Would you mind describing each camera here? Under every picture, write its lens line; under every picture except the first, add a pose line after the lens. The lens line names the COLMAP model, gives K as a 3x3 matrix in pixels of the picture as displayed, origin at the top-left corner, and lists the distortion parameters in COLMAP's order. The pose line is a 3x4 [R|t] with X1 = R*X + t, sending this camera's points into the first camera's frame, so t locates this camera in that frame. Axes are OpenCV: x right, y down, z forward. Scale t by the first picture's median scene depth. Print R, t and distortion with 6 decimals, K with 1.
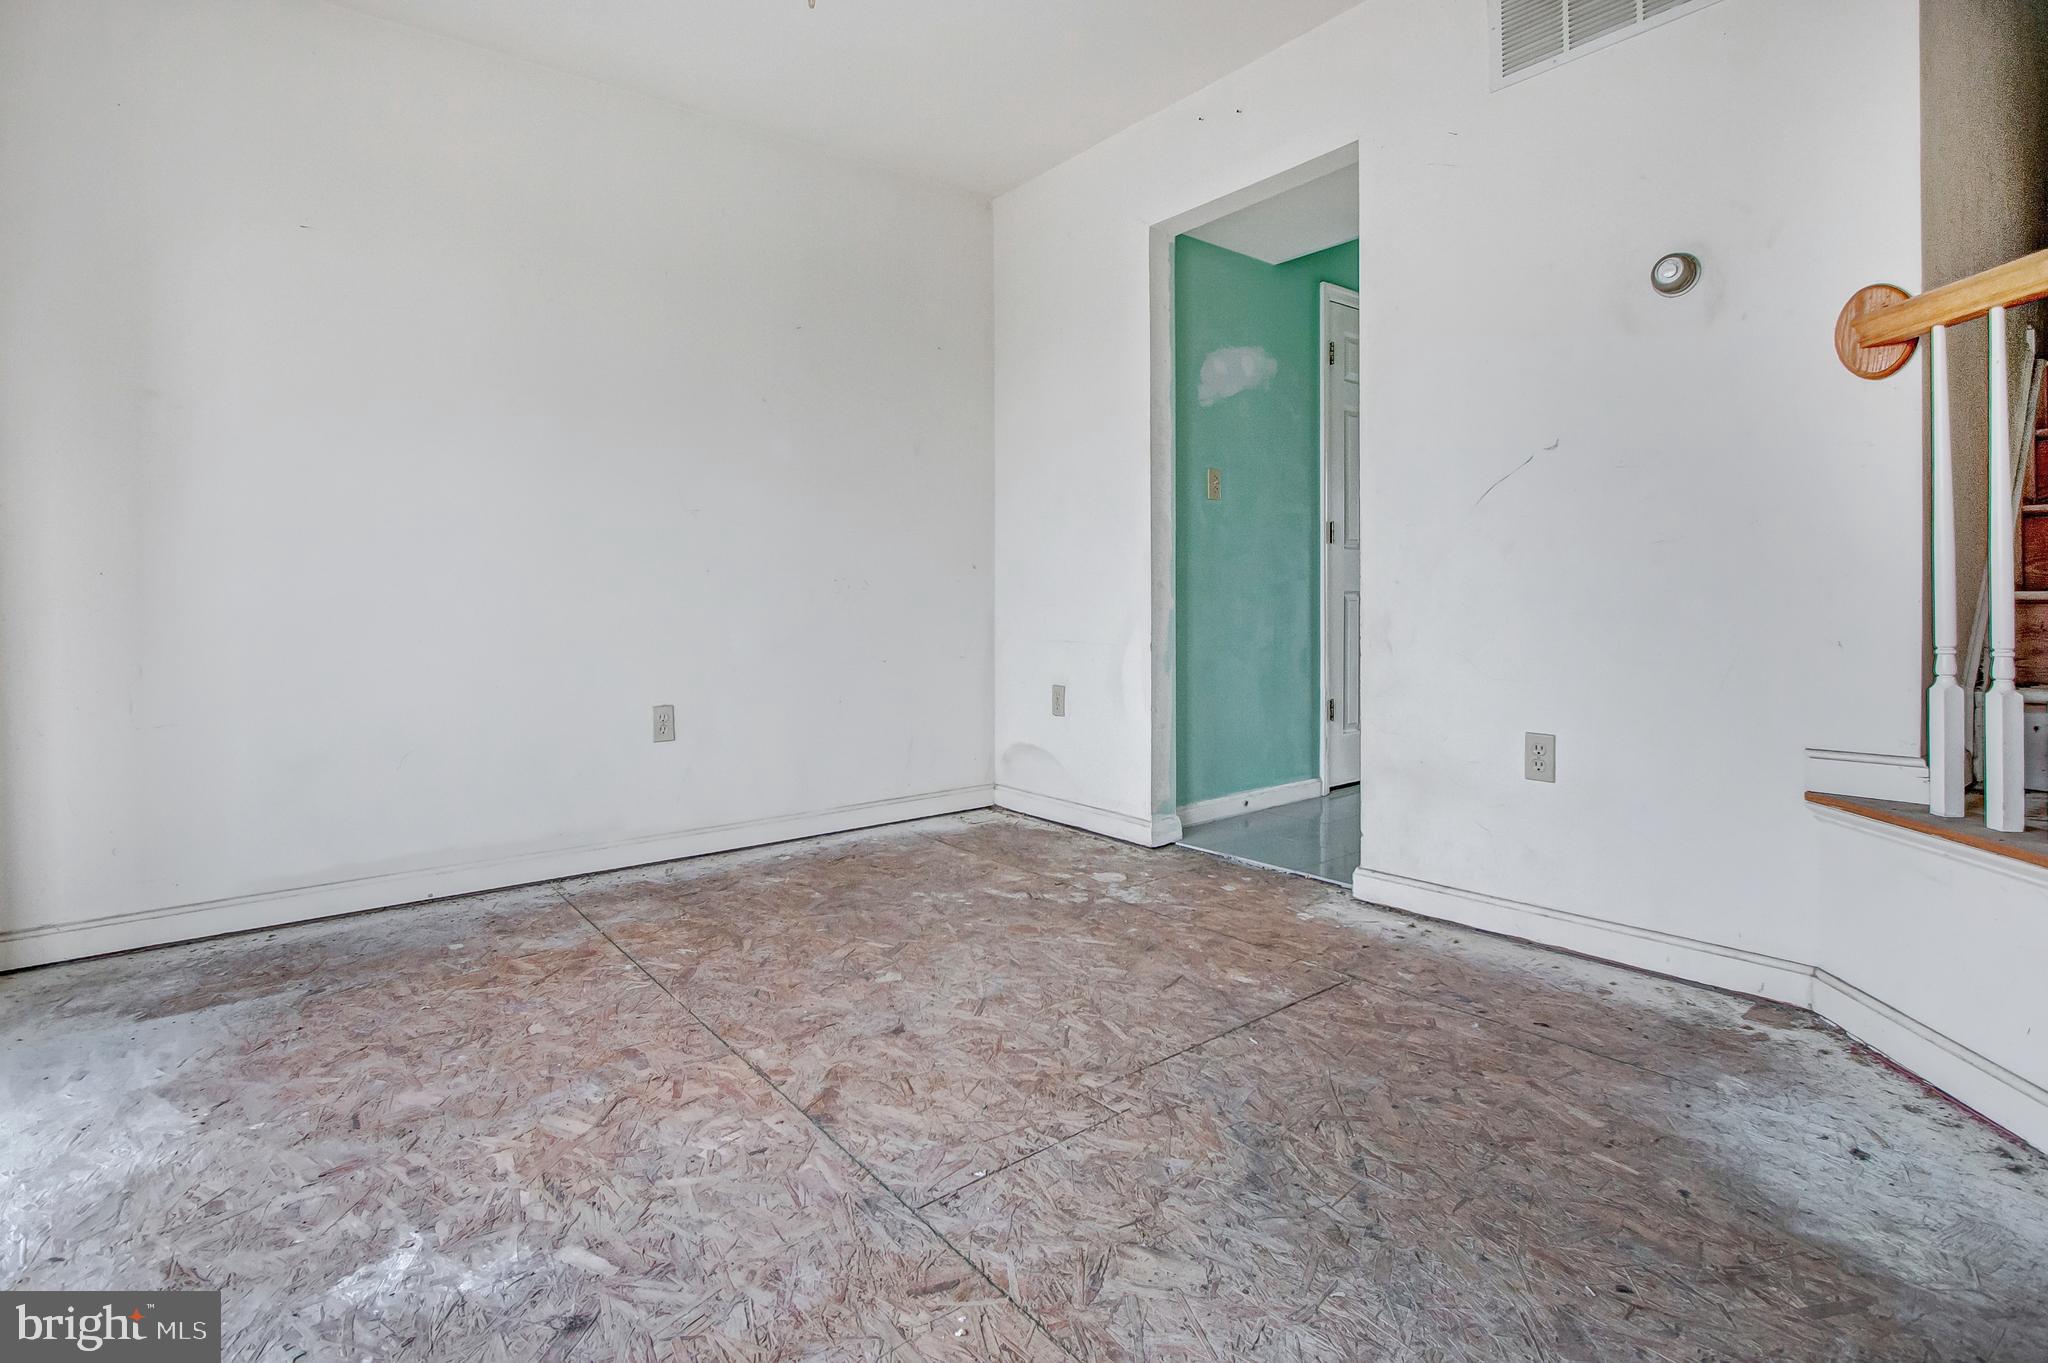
lens RADIAL K [[1000.7, 0, 1012.1], [0, 1000.7, 595.4], [0, 0, 1]] dist [-0.000765, 0.000048]
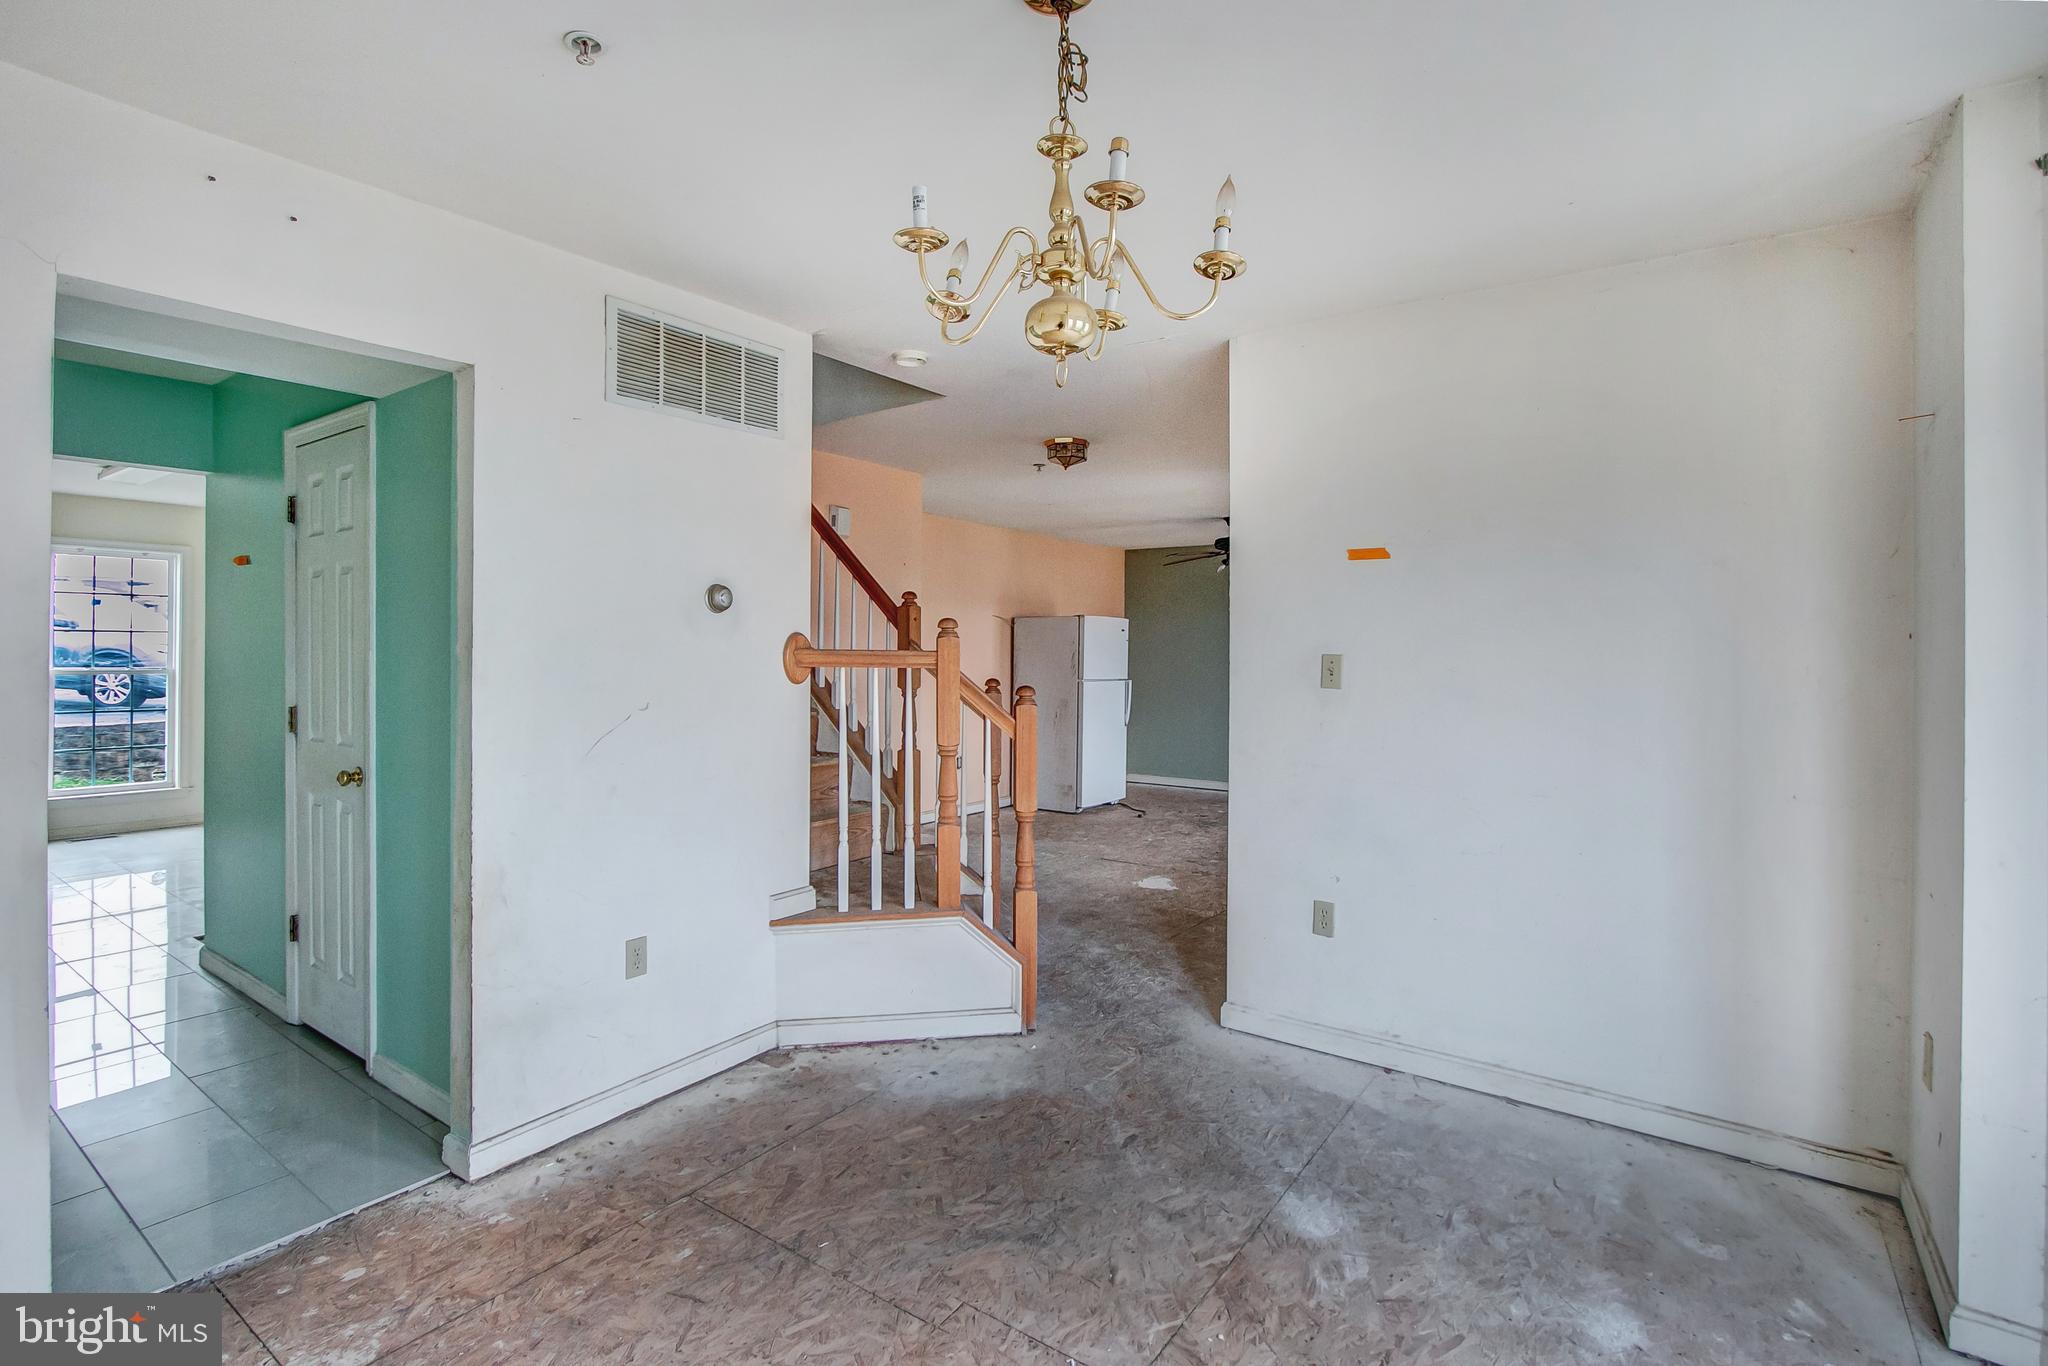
lens RADIAL K [[962.8, 0, 1030.2], [0, 962.8, 663.8], [0, 0, 1]] dist [-0.010407, 0.000611]
pose [[-0.279389, -0.008698, 0.960139, -0.942553], [-0.001235, 0.999961, 0.008700, -0.270098], [-0.960177, 0.001245, -0.279389, 1.089204]]
